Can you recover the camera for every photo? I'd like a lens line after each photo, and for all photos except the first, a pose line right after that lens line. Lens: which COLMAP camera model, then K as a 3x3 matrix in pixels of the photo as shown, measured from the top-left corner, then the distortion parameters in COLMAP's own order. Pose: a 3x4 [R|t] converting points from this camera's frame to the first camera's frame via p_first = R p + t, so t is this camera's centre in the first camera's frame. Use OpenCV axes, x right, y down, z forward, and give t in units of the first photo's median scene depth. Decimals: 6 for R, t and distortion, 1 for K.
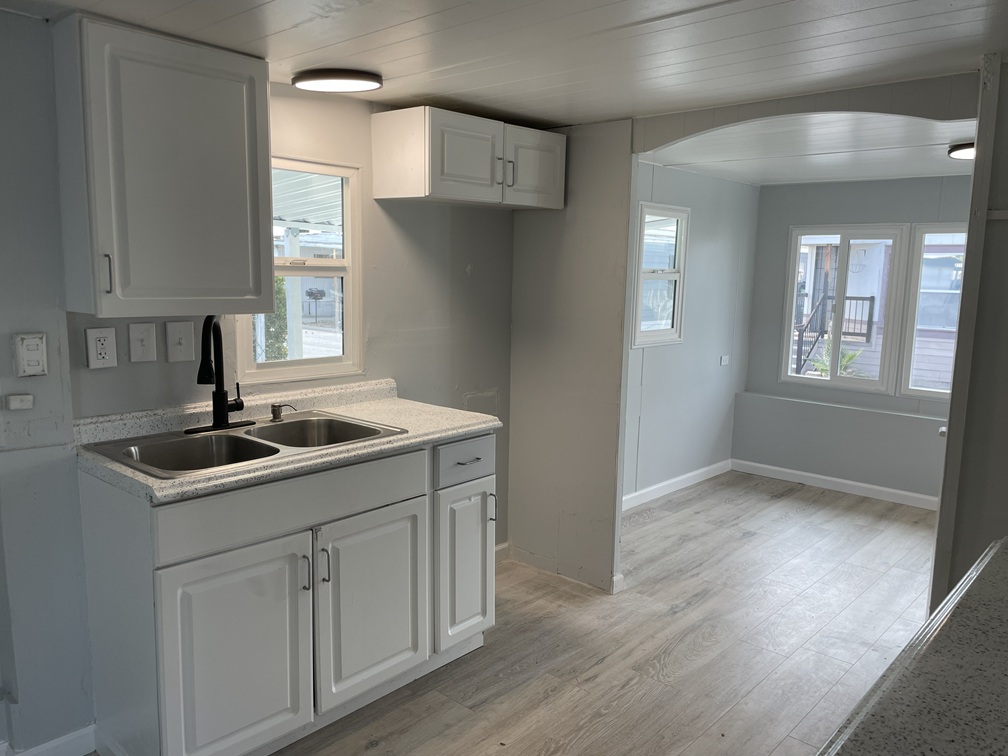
lens RADIAL K [[766.7, 0, 505.5], [0, 766.7, 385.7], [0, 0, 1]] dist [0.075787, -0.099238]
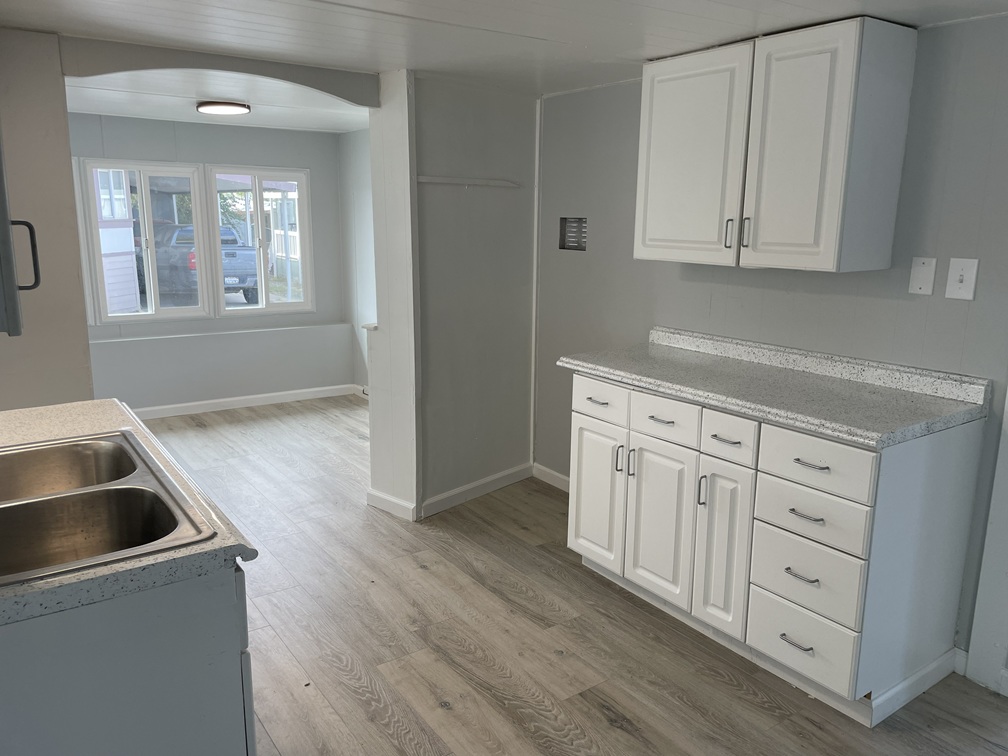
lens RADIAL K [[766.7, 0, 516.3], [0, 766.7, 377.5], [0, 0, 1]] dist [0.075787, -0.099238]
pose [[0.210897, -0.219917, 0.952449, -0.410595], [0.133136, 0.971747, 0.194892, -0.049247], [-0.968399, 0.085703, 0.234218, 0.221474]]
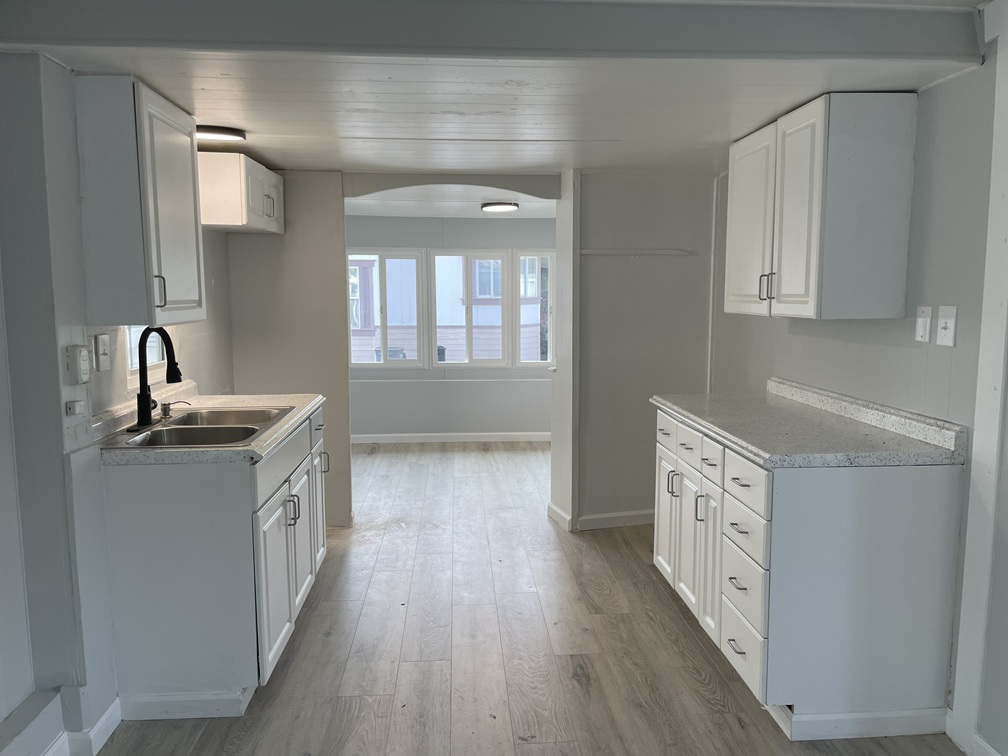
lens RADIAL K [[766.7, 0, 509.8], [0, 766.7, 382.9], [0, 0, 1]] dist [0.075787, -0.099238]
pose [[0.692688, -0.107823, 0.713132, -0.421000], [0.120561, 0.992160, 0.032906, 0.010623], [-0.711089, 0.063182, 0.700257, -0.094494]]
